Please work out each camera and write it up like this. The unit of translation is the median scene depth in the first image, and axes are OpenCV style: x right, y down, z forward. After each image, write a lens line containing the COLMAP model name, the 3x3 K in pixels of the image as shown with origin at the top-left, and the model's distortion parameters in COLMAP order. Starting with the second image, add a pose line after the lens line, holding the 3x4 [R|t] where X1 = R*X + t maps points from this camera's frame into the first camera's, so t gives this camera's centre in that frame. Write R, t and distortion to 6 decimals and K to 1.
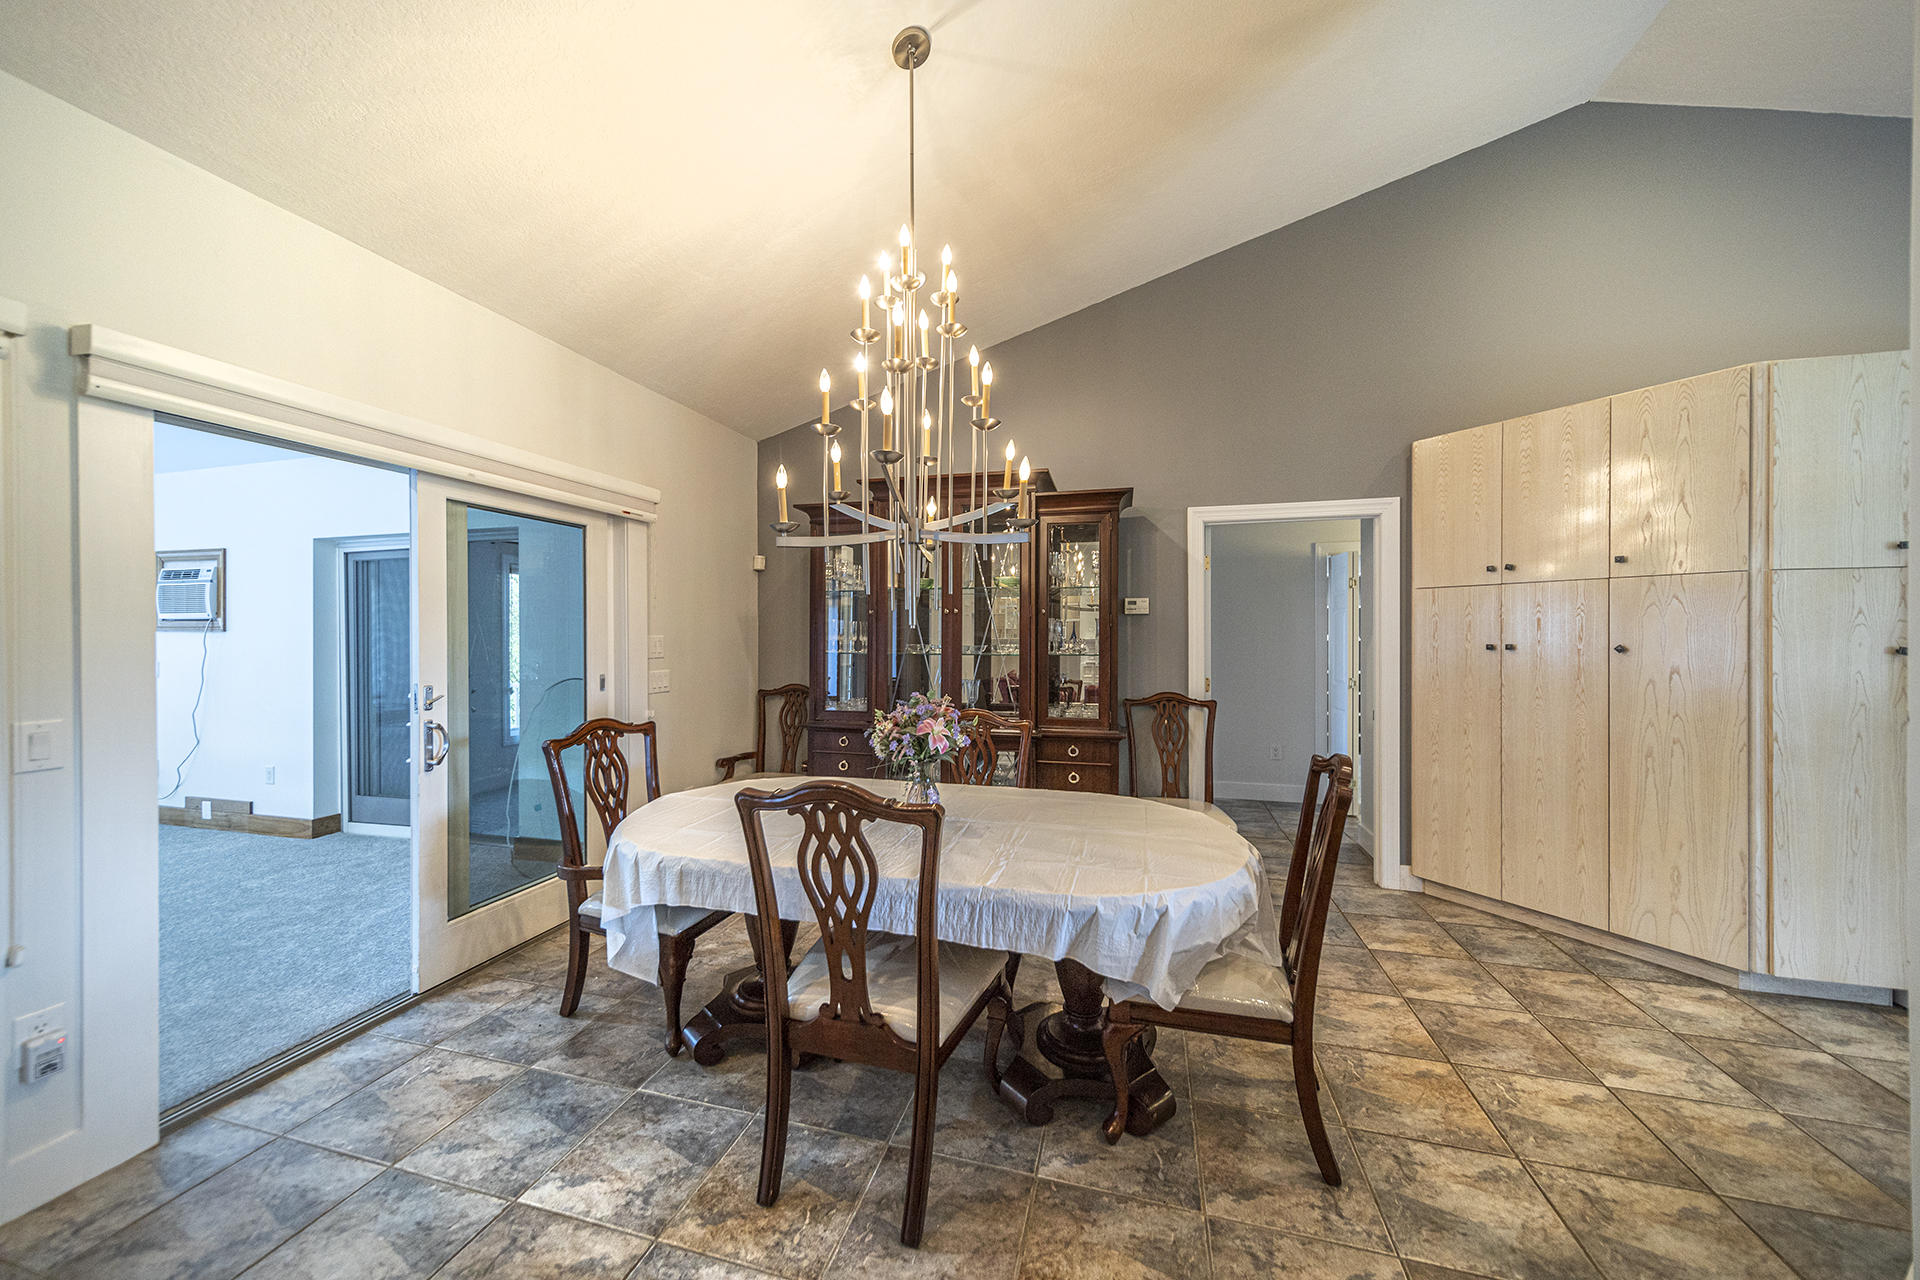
lens RADIAL K [[667.9, 0, 954.9], [0, 667.9, 636.1], [0, 0, 1]] dist [0.005496, 0.000054]
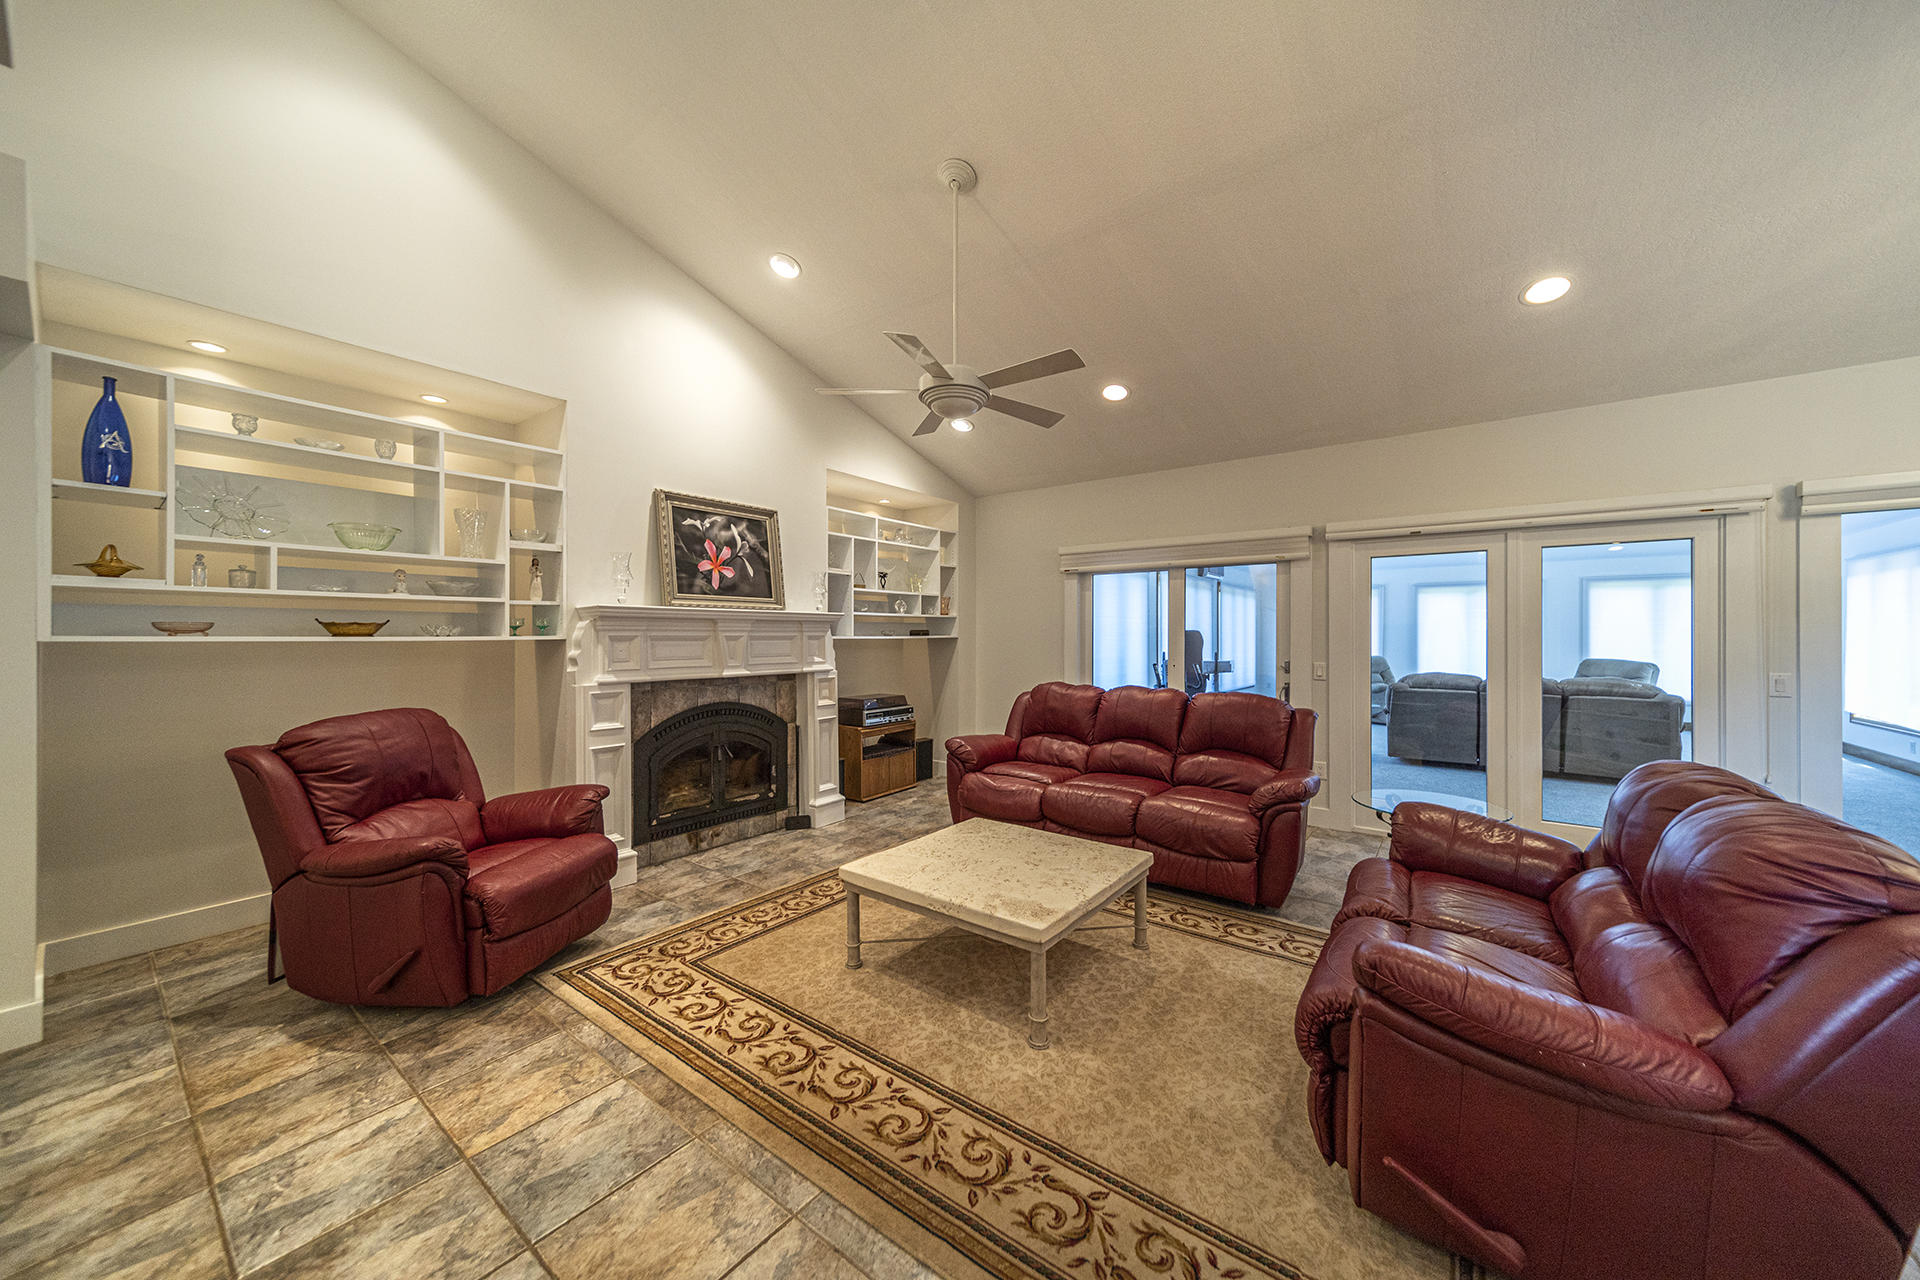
lens RADIAL K [[667.9, 0, 954.9], [0, 667.9, 636.1], [0, 0, 1]] dist [0.005496, 0.000054]
pose [[-0.372928, 0.001986, -0.927858, 1.134166], [-0.005433, 0.999976, 0.004324, 0.008978], [0.927844, 0.006654, -0.372909, -0.445744]]
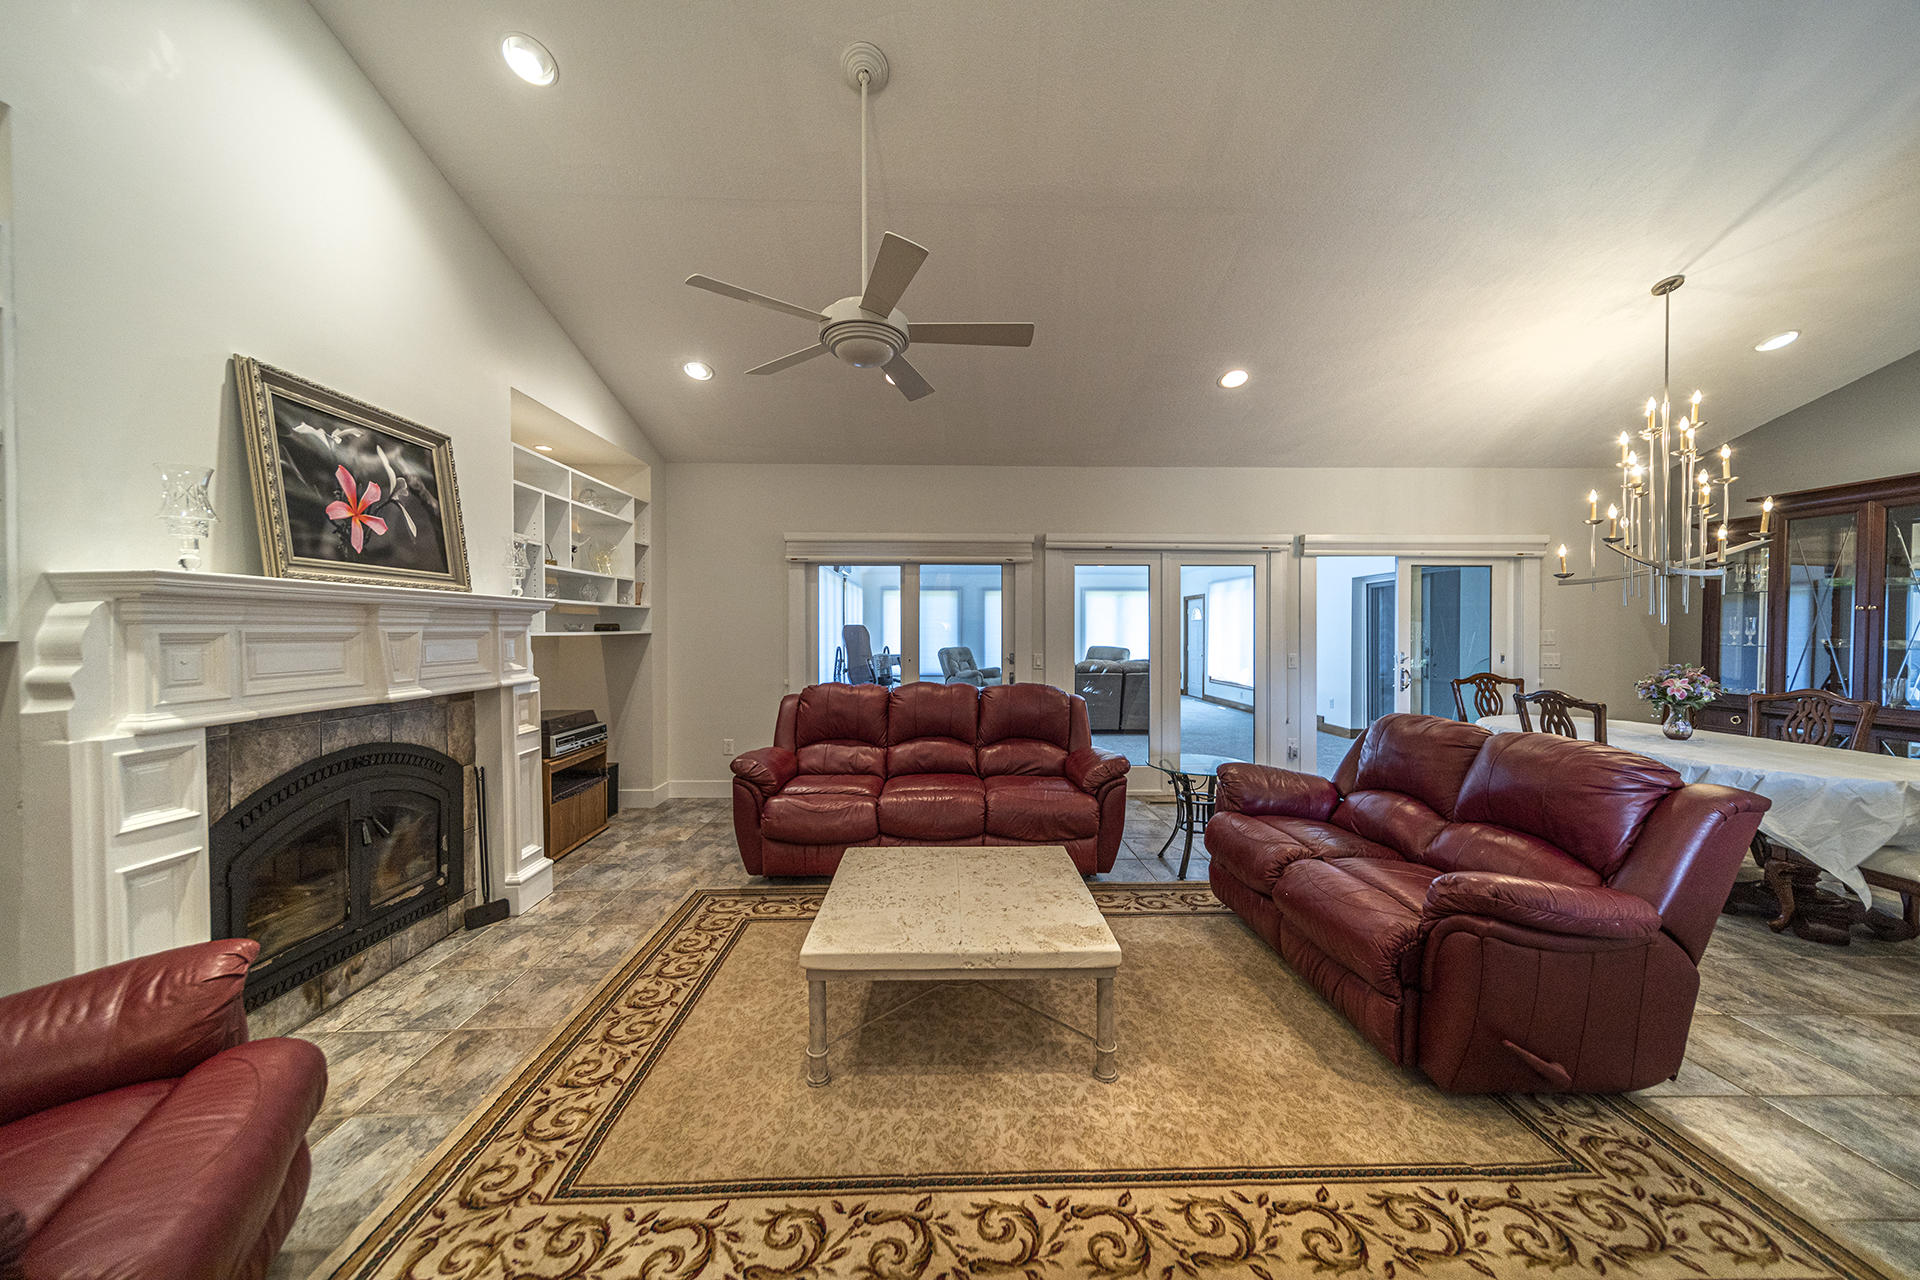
lens RADIAL K [[667.9, 0, 954.9], [0, 667.9, 636.1], [0, 0, 1]] dist [0.005496, 0.000054]
pose [[0.286789, 0.011006, -0.957931, 0.982581], [-0.005776, 0.999936, 0.009759, 0.009208], [0.957976, 0.002734, 0.286834, -1.135591]]
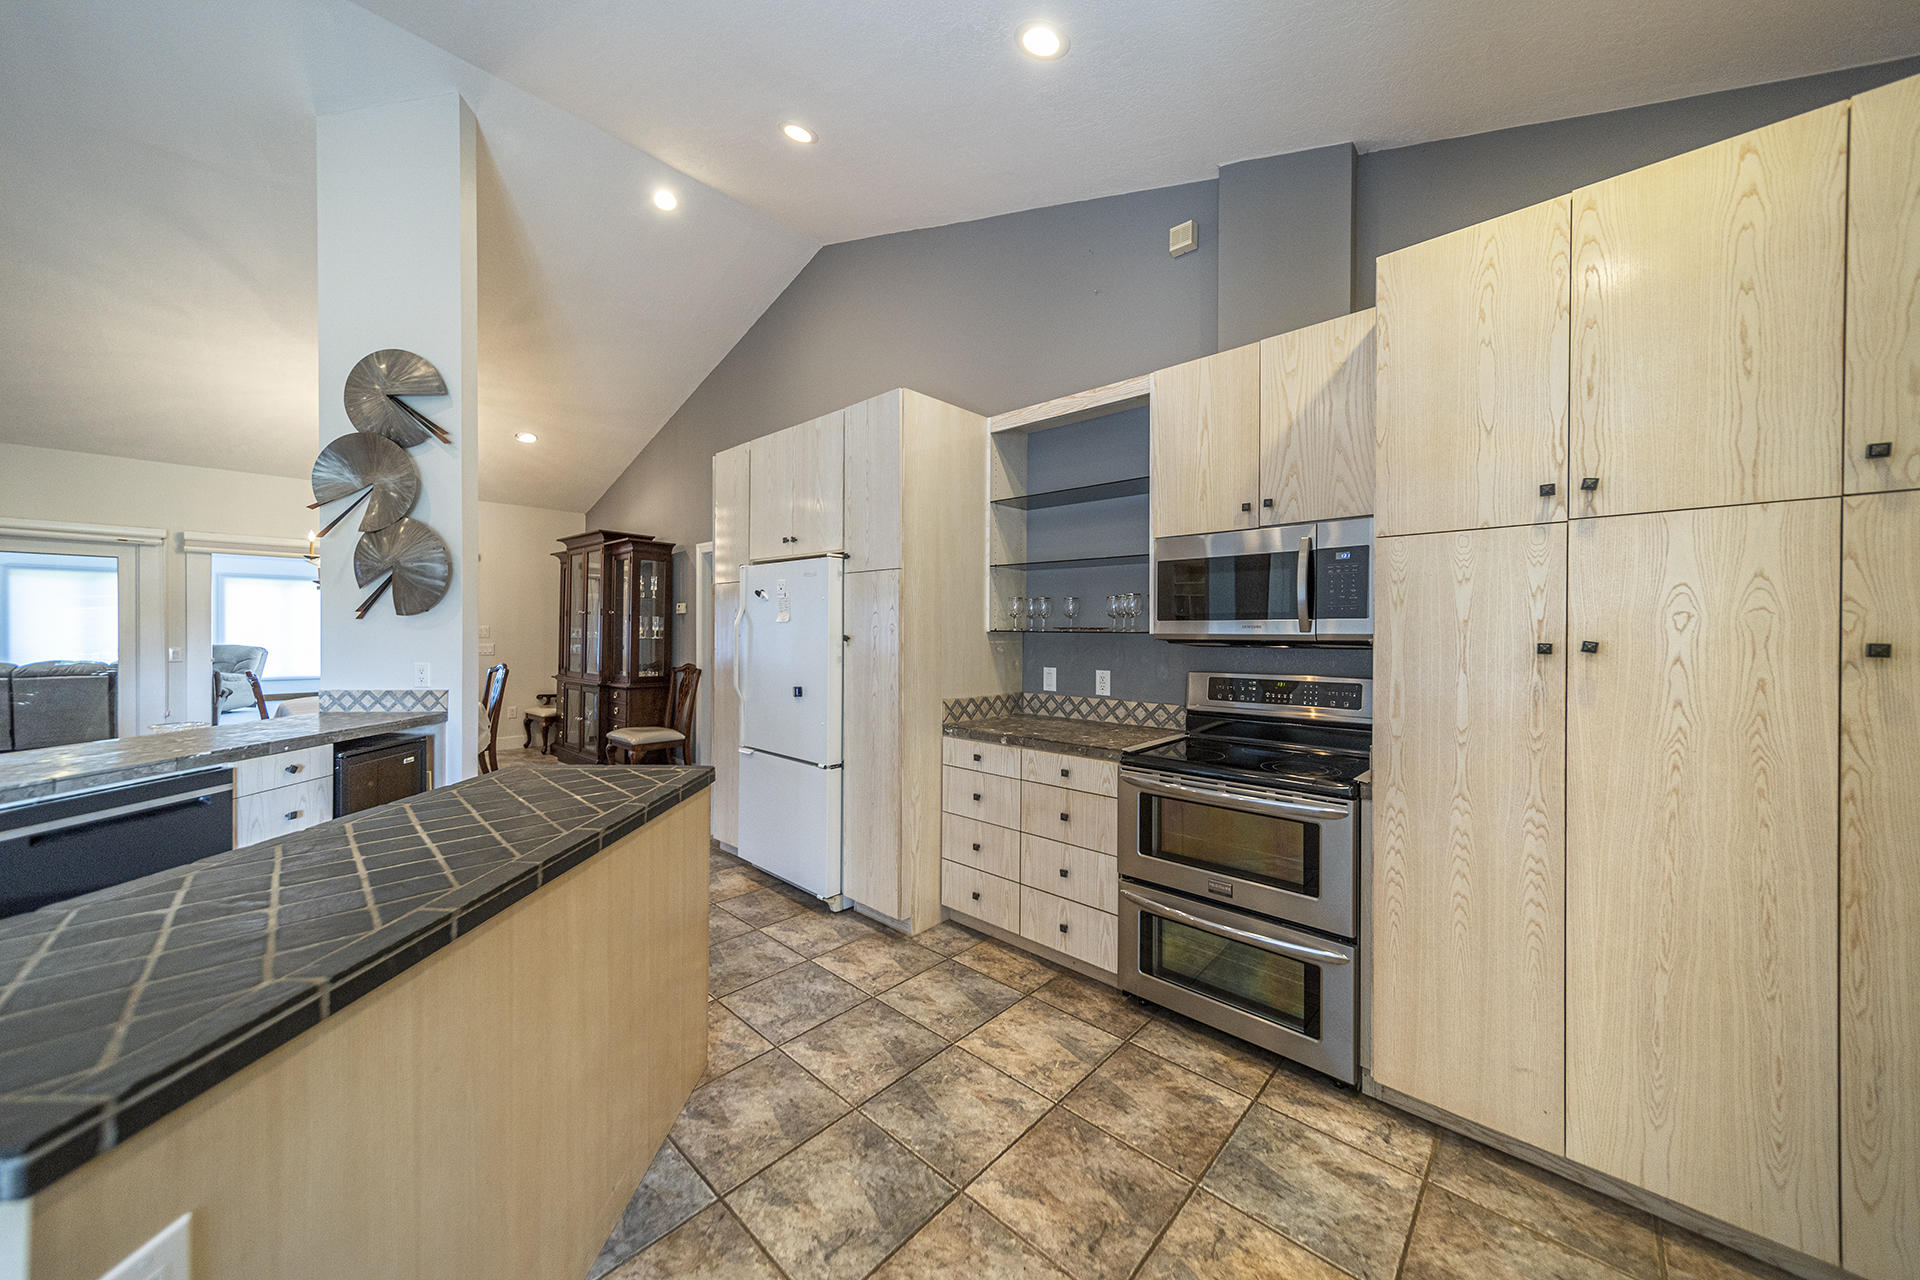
lens RADIAL K [[667.9, 0, 954.9], [0, 667.9, 636.1], [0, 0, 1]] dist [0.005496, 0.000054]
pose [[0.883760, 0.009368, -0.467847, 2.711359], [-0.008455, 0.999956, 0.004051, 0.015418], [0.467865, 0.000376, 0.883800, -0.127949]]
